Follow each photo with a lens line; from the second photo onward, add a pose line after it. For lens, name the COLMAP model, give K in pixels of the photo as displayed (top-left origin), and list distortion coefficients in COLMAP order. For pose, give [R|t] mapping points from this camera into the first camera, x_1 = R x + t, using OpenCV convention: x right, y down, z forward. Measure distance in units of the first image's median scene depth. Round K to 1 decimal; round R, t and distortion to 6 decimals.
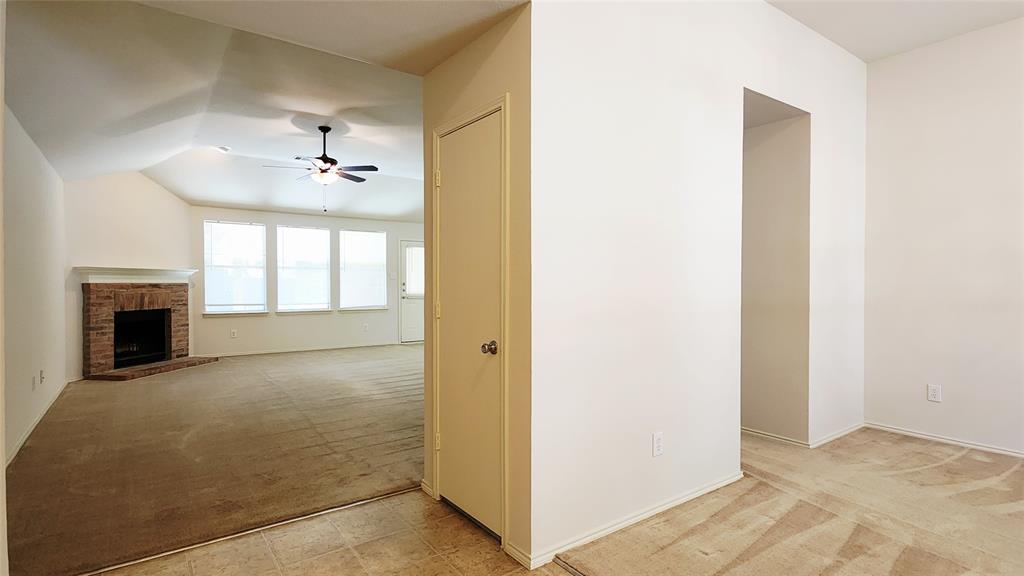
lens RADIAL K [[509.8, 0, 510.5], [0, 509.8, 285.0], [0, 0, 1]] dist [0.003578, -0.000526]
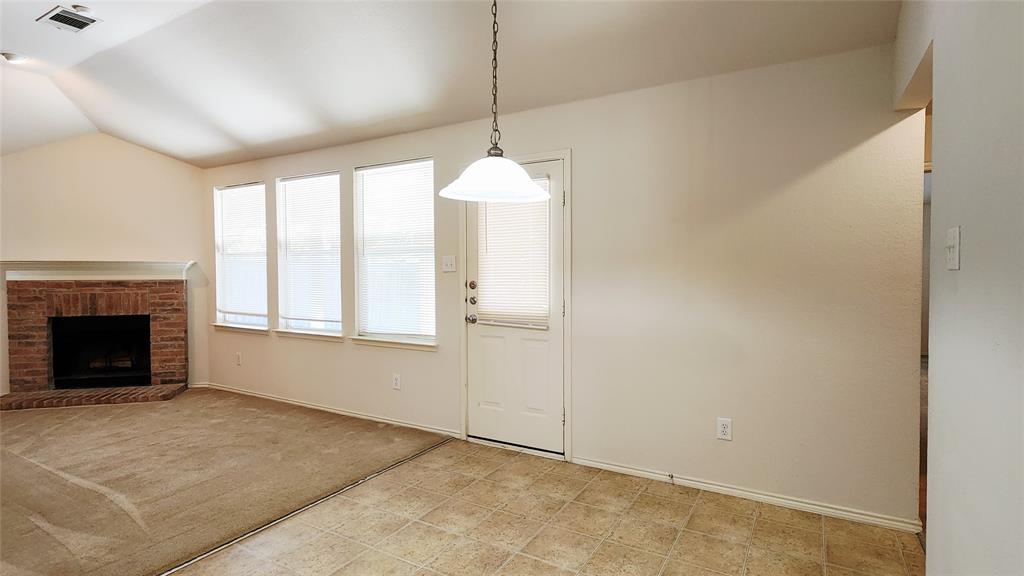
lens RADIAL K [[509.8, 0, 510.5], [0, 509.8, 285.0], [0, 0, 1]] dist [0.003578, -0.000526]
pose [[0.402888, 0.023113, -0.914958, 0.216031], [-0.002265, 0.999703, 0.024256, -0.016461], [0.915247, -0.007700, 0.402820, 1.258151]]
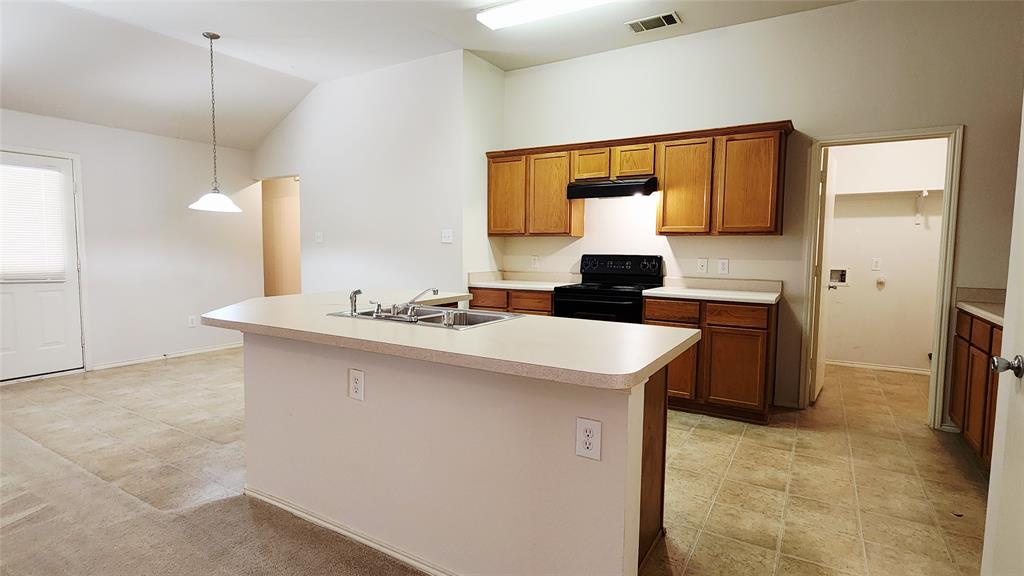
lens RADIAL K [[509.8, 0, 510.5], [0, 509.8, 285.0], [0, 0, 1]] dist [0.003578, -0.000526]
pose [[0.921659, -0.018817, 0.387544, 0.060596], [-0.008132, 0.997667, 0.067782, -0.007904], [-0.387915, -0.065624, 0.919356, 0.622098]]
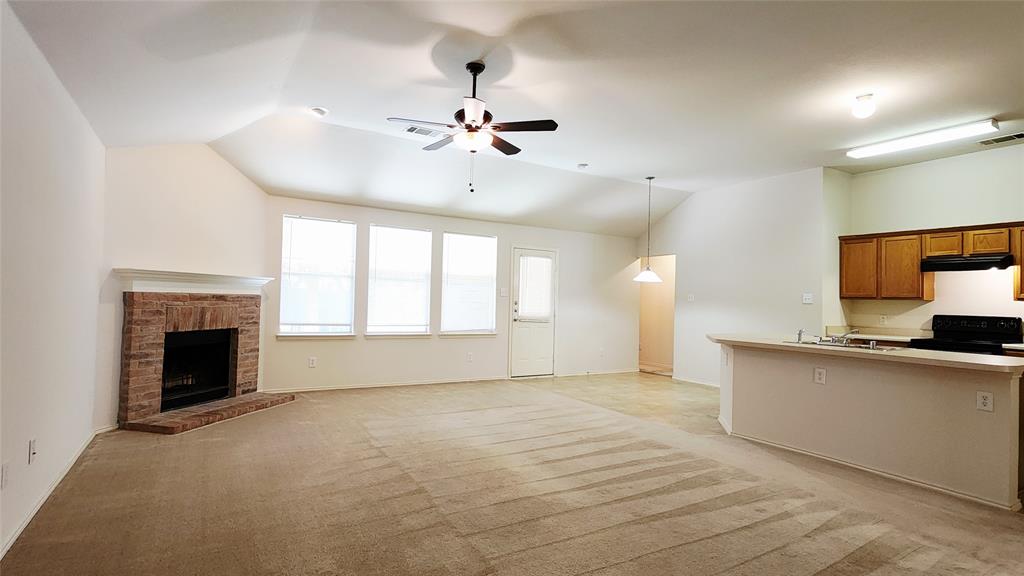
lens RADIAL K [[509.8, 0, 510.5], [0, 509.8, 285.0], [0, 0, 1]] dist [0.003578, -0.000526]
pose [[0.995923, 0.025408, -0.086552, -0.216523], [-0.028476, 0.999002, -0.034399, -0.003443], [0.085592, 0.036723, 0.995653, 0.303657]]
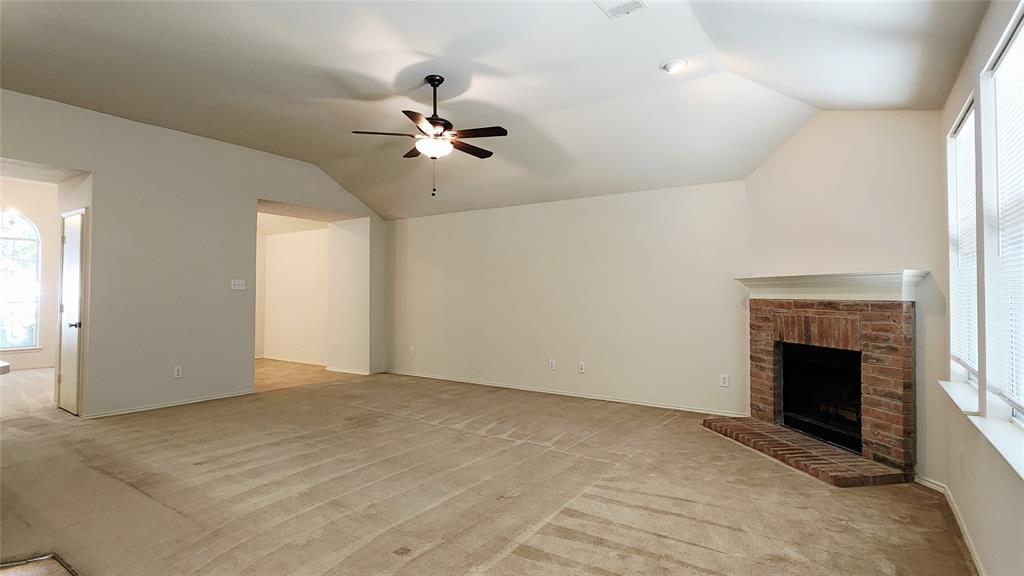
lens RADIAL K [[509.8, 0, 510.5], [0, 509.8, 285.0], [0, 0, 1]] dist [0.003578, -0.000526]
pose [[-0.941070, -0.009643, -0.338076, -0.193063], [-0.005349, 0.999893, -0.013631, -0.011114], [0.338171, -0.011019, -0.941020, 1.442540]]
